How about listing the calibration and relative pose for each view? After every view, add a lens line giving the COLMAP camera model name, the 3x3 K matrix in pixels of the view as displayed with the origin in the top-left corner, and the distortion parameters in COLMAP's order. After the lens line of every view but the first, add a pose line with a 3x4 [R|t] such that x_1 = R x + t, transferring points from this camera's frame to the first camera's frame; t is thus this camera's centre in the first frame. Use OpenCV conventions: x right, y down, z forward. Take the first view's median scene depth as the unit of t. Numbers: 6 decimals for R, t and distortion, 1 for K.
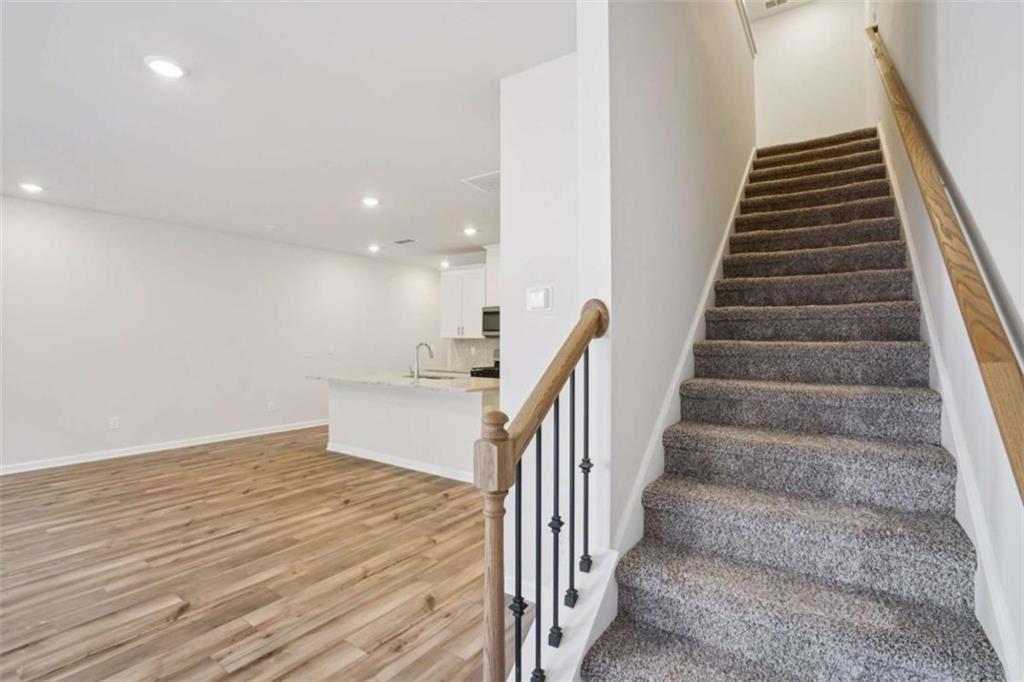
lens RADIAL K [[466.8, 0, 491.2], [0, 466.8, 339.7], [0, 0, 1]] dist [-0.025188, 0.000589]
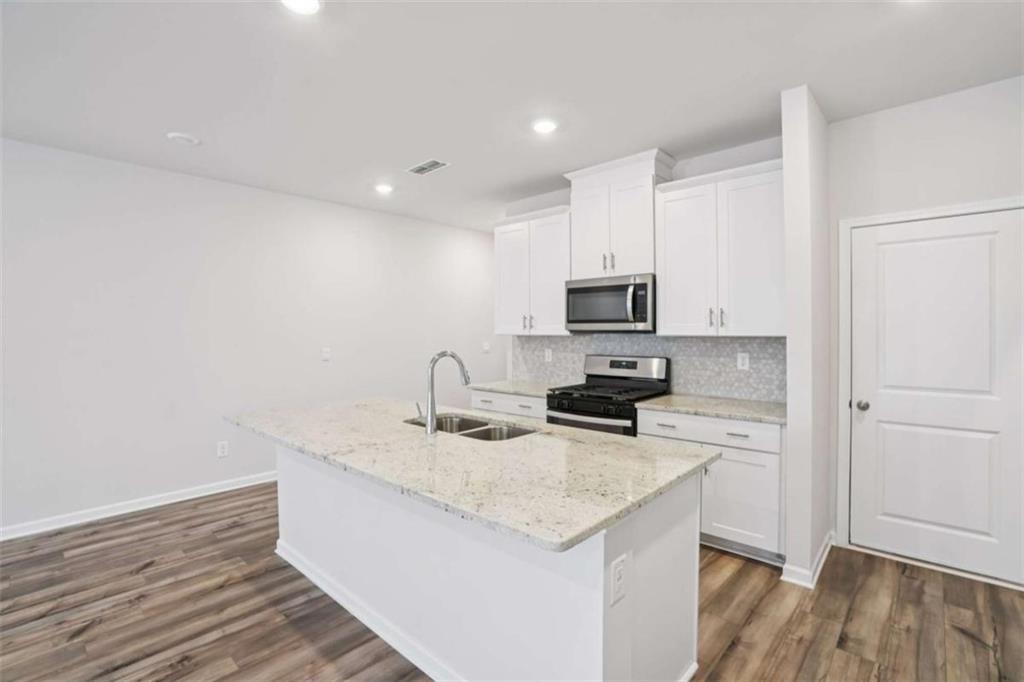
lens RADIAL K [[466.8, 0, 491.2], [0, 466.8, 339.7], [0, 0, 1]] dist [-0.025188, 0.000589]
pose [[0.990578, -0.008194, -0.136707, -0.031285], [0.010982, 0.999747, 0.019653, -0.009690], [0.136511, -0.020969, 0.990417, 0.416758]]
